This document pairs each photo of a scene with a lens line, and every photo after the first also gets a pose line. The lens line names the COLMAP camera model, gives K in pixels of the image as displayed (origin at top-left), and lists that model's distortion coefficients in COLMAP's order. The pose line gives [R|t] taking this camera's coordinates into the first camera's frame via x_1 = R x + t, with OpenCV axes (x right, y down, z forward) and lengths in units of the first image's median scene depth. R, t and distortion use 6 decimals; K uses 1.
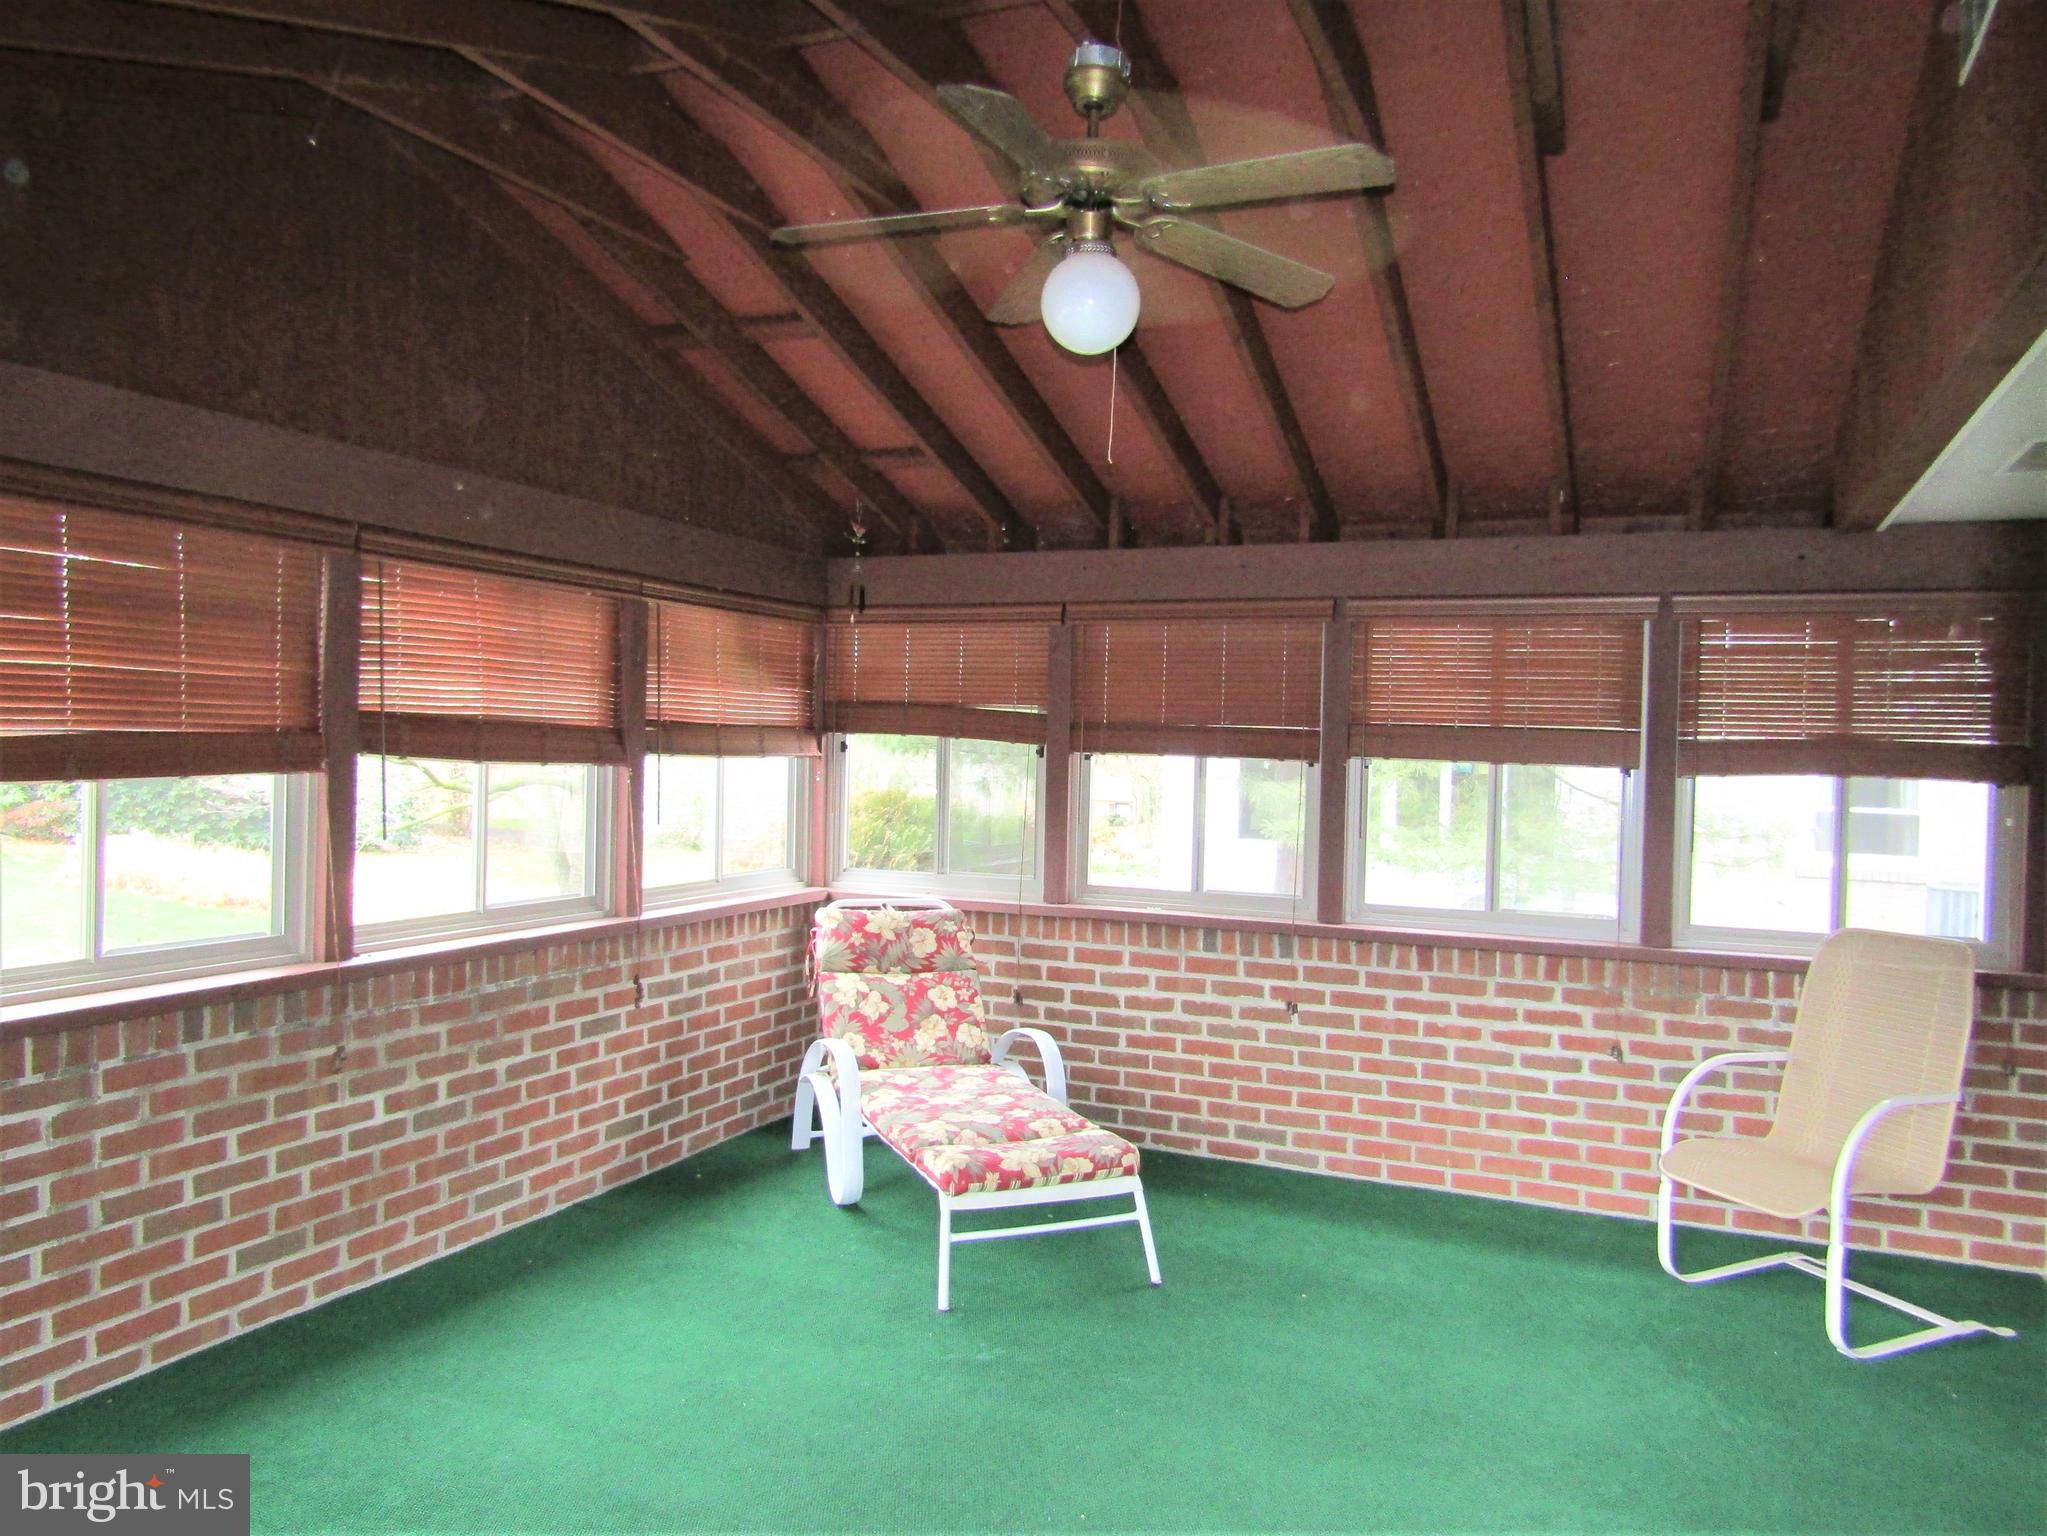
lens RADIAL K [[1454.7, 0, 1030.0], [0, 1454.7, 774.5], [0, 0, 1]] dist [-0.006682, -0.002593]
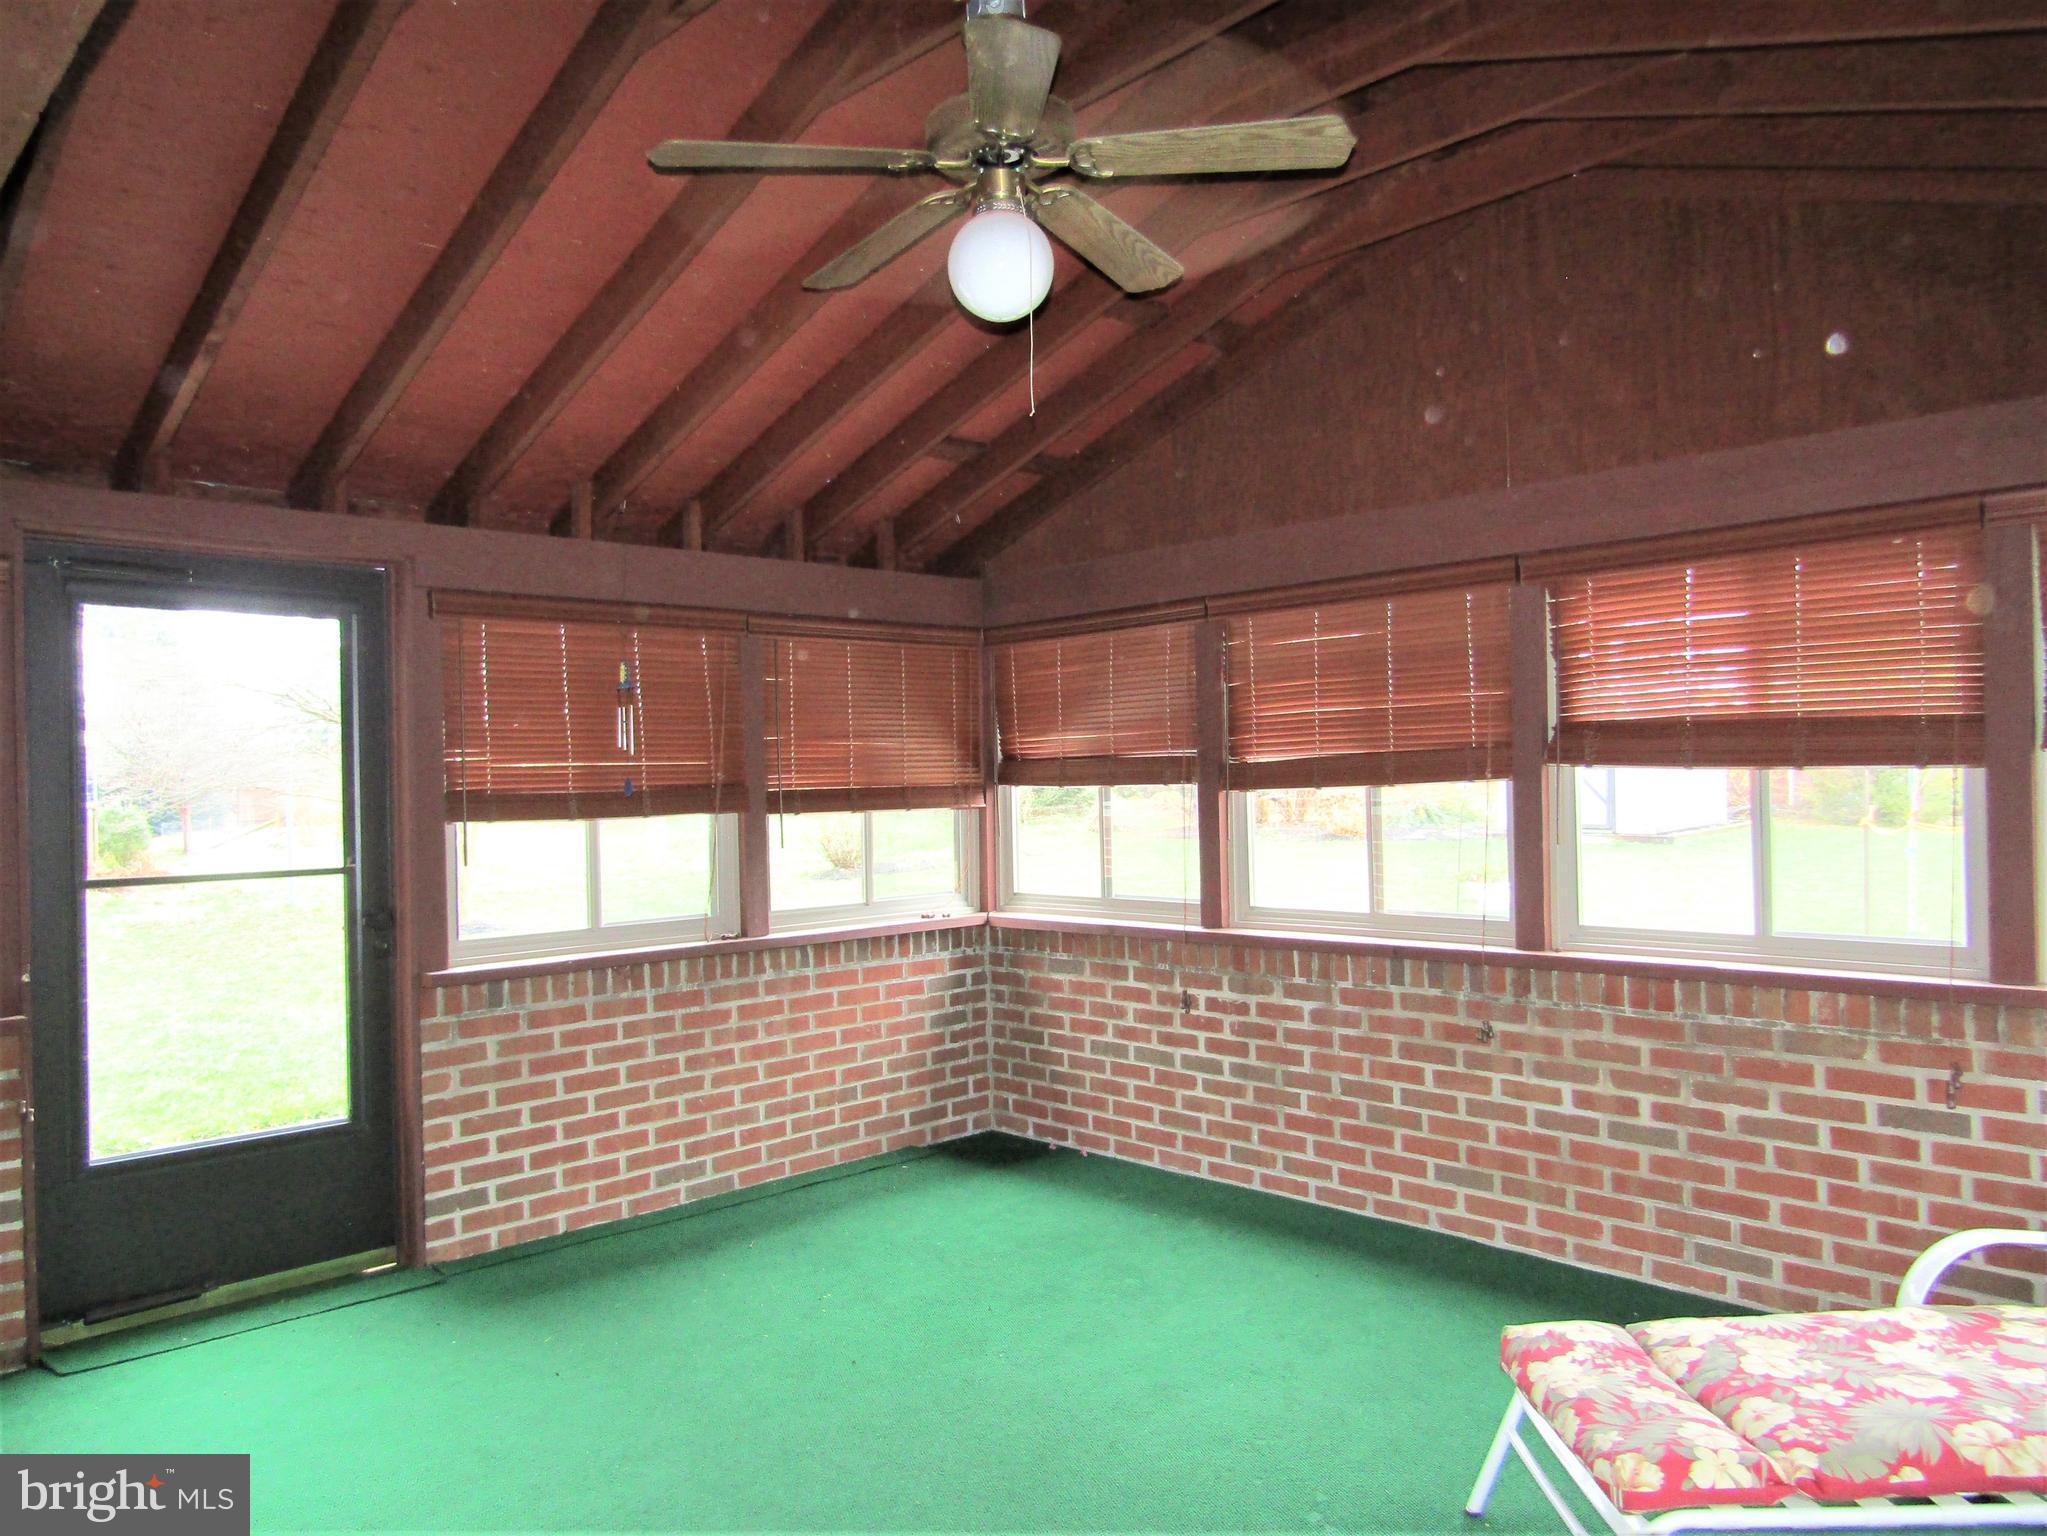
lens RADIAL K [[1454.7, 0, 1023.7], [0, 1454.7, 769.5], [0, 0, 1]] dist [-0.006682, -0.002593]
pose [[-0.382282, -0.019354, -0.923843, 0.142345], [-0.003062, 0.999802, -0.019678, 0.002653], [0.924041, -0.004694, -0.382266, 0.216998]]
